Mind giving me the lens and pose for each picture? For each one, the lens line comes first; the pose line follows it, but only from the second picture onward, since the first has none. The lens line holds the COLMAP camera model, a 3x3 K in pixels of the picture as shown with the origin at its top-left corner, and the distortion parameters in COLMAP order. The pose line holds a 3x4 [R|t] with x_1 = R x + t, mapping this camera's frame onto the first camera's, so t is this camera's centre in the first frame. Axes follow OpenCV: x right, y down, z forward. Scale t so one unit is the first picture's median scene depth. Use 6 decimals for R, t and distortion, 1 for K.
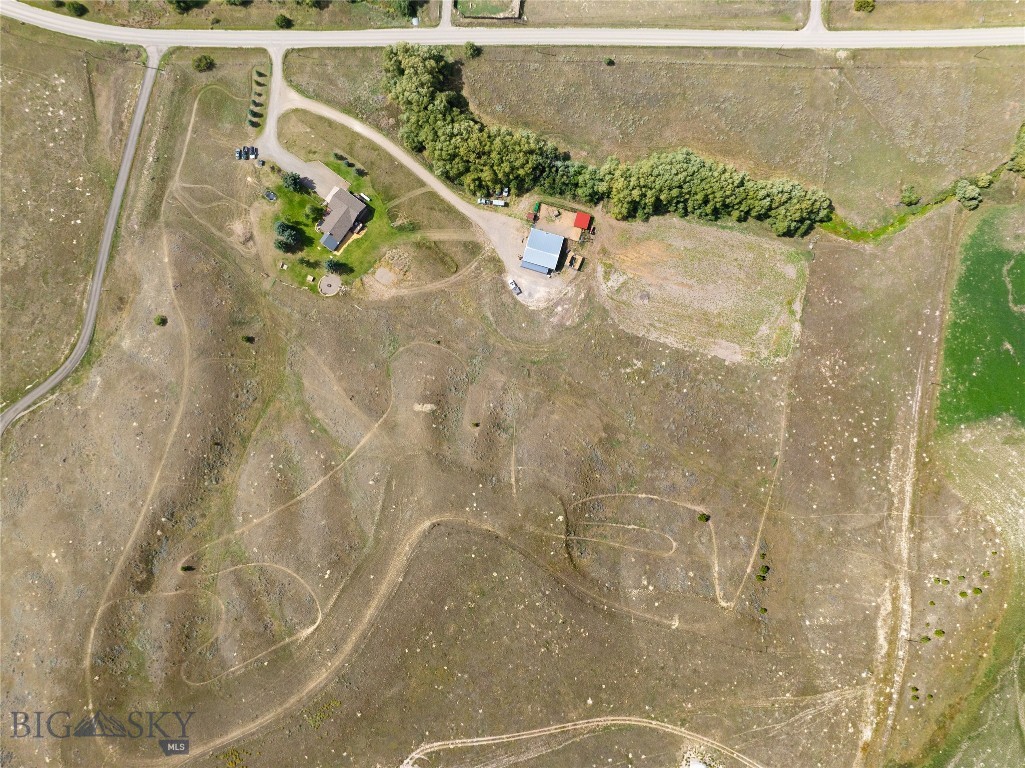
lens RADIAL K [[716.6, 0, 512.5], [0, 716.6, 384.0], [0, 0, 1]] dist [-0.008940, -0.060143]
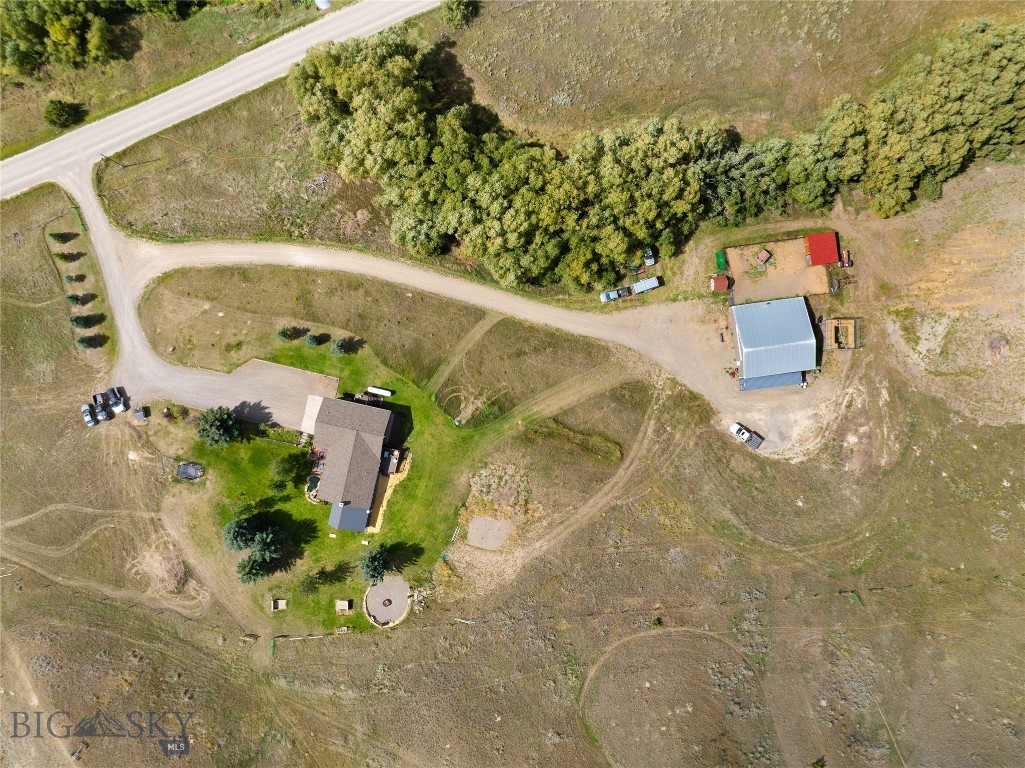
lens RADIAL K [[716.6, 0, 512.5], [0, 716.6, 384.0], [0, 0, 1]] dist [-0.008940, -0.060143]
pose [[0.914964, -0.403437, 0.008886, -0.129444], [0.403444, 0.915004, 0.001089, -0.231006], [-0.008570, 0.002589, 0.999960, 0.537630]]
